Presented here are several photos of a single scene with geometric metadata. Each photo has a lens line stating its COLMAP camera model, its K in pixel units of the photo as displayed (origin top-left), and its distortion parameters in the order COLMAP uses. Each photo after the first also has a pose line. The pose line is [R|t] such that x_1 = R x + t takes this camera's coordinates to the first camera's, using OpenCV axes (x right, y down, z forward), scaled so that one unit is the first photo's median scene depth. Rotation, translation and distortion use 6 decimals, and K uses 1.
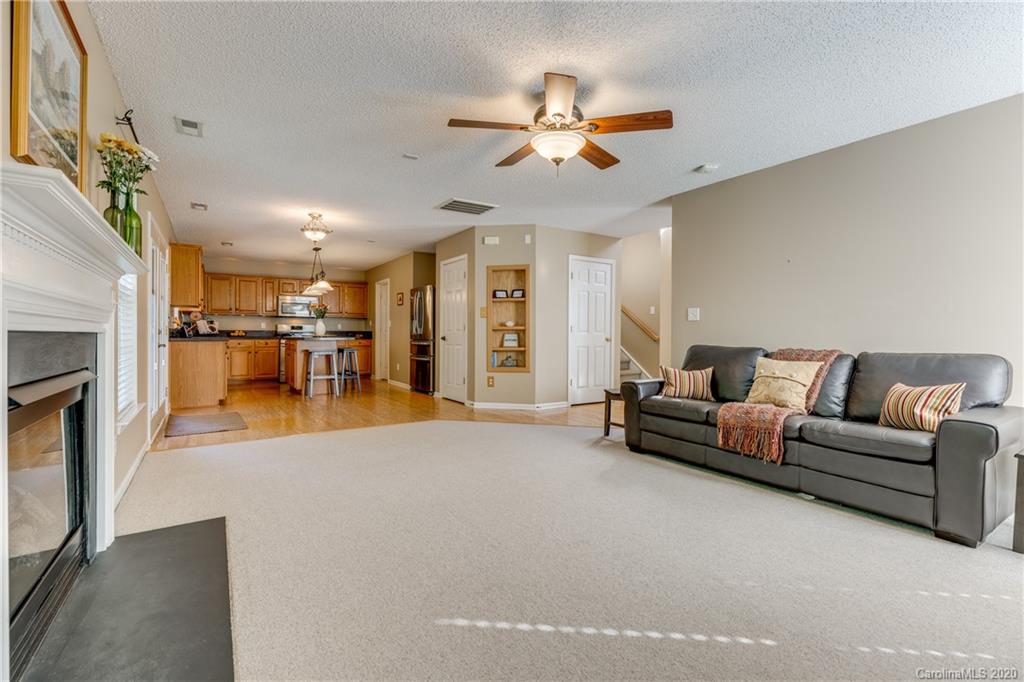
lens RADIAL K [[460.0, 0, 517.7], [0, 460.0, 334.2], [0, 0, 1]] dist [0.000350, -0.000570]
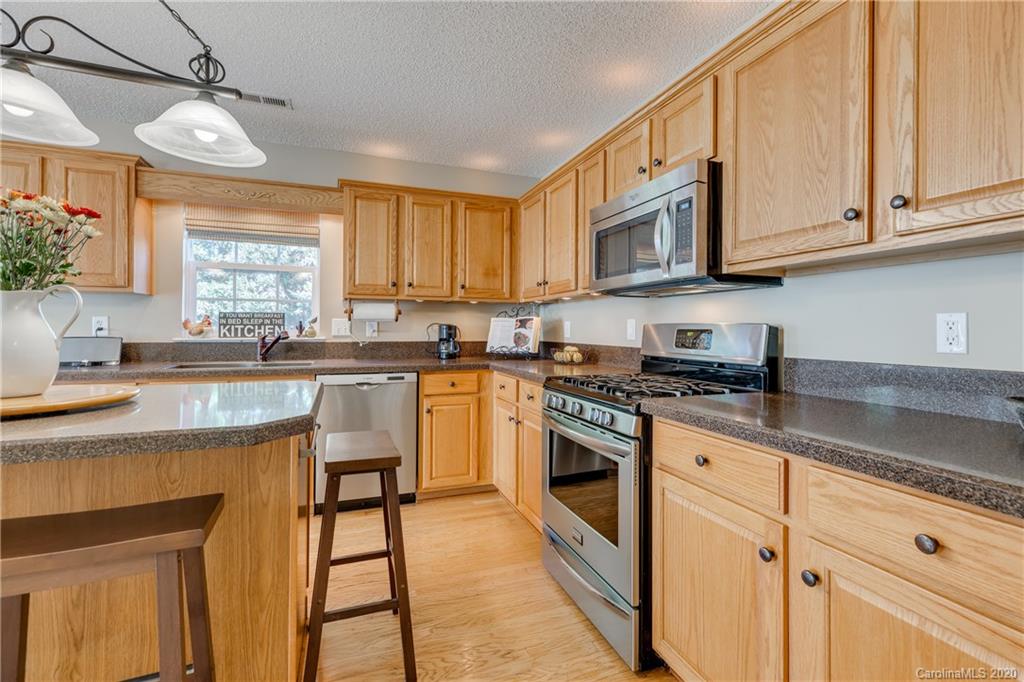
lens RADIAL K [[461.1, 0, 518.6], [0, 461.1, 327.2], [0, 0, 1]] dist [0.002853, -0.000232]
pose [[-0.220614, -0.009591, -0.975314, -0.344209], [-0.006589, 0.999943, -0.008343, -0.022858], [0.975339, 0.004585, -0.220665, 1.305167]]
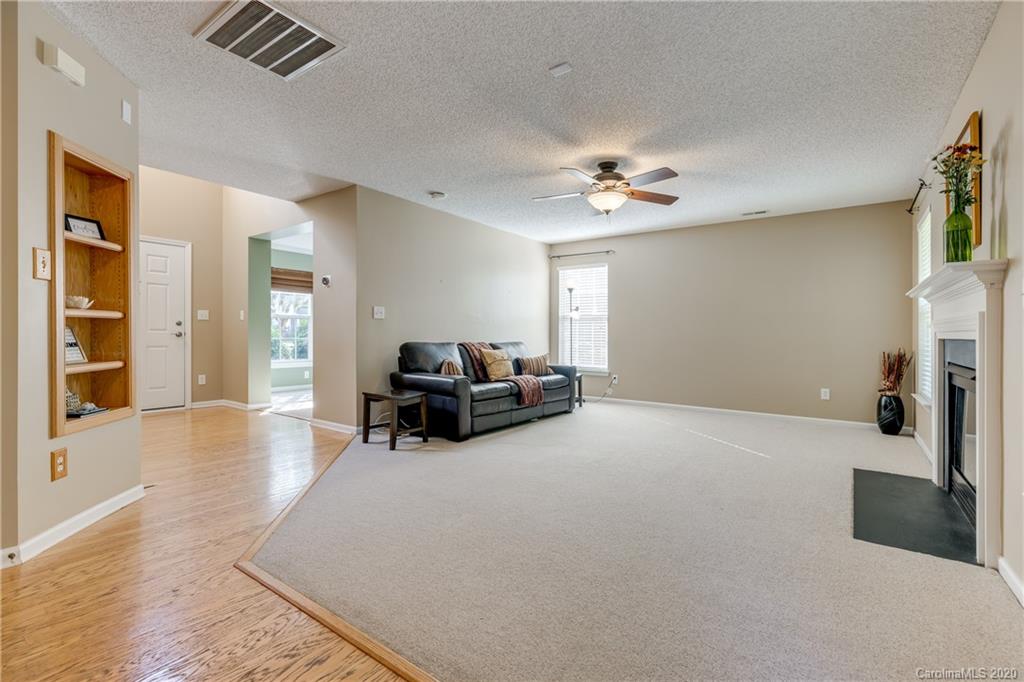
lens RADIAL K [[460.0, 0, 517.7], [0, 460.0, 334.2], [0, 0, 1]] dist [0.000350, -0.000570]
pose [[-0.354870, -0.007778, 0.934883, -0.426999], [-0.012807, 0.999912, 0.003458, -0.002221], [-0.934828, -0.010746, -0.354939, 0.665414]]
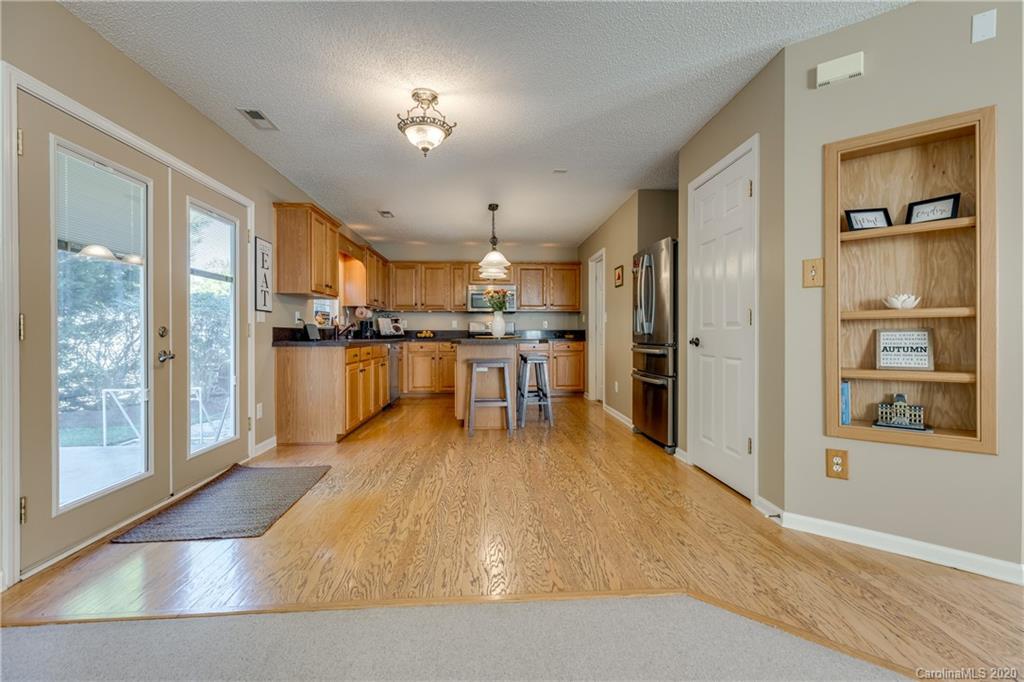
lens RADIAL K [[460.0, 0, 517.7], [0, 460.0, 334.2], [0, 0, 1]] dist [0.000350, -0.000570]
pose [[0.869254, -0.005457, -0.494336, -0.081335], [0.005663, 0.999983, -0.001081, 0.000187], [0.494334, -0.001859, 0.869270, 0.470176]]
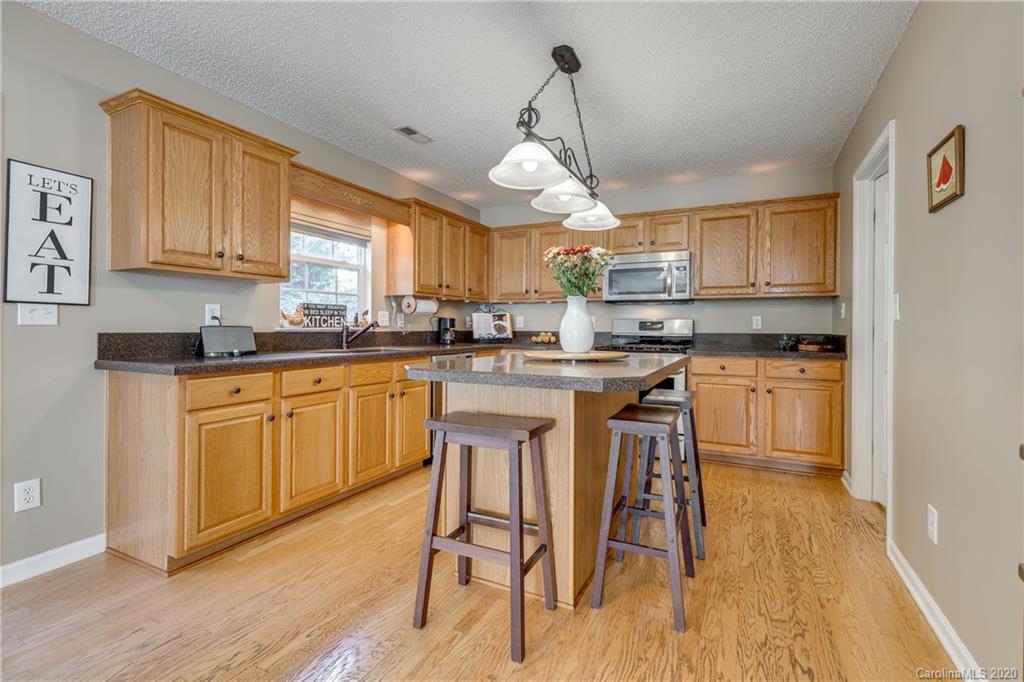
lens RADIAL K [[461.1, 0, 518.6], [0, 461.1, 327.2], [0, 0, 1]] dist [0.002853, -0.000232]
pose [[0.503303, -0.001204, -0.864109, -0.212914], [-0.003658, 0.999987, -0.003523, -0.014444], [0.864102, 0.004934, 0.503292, 0.893710]]
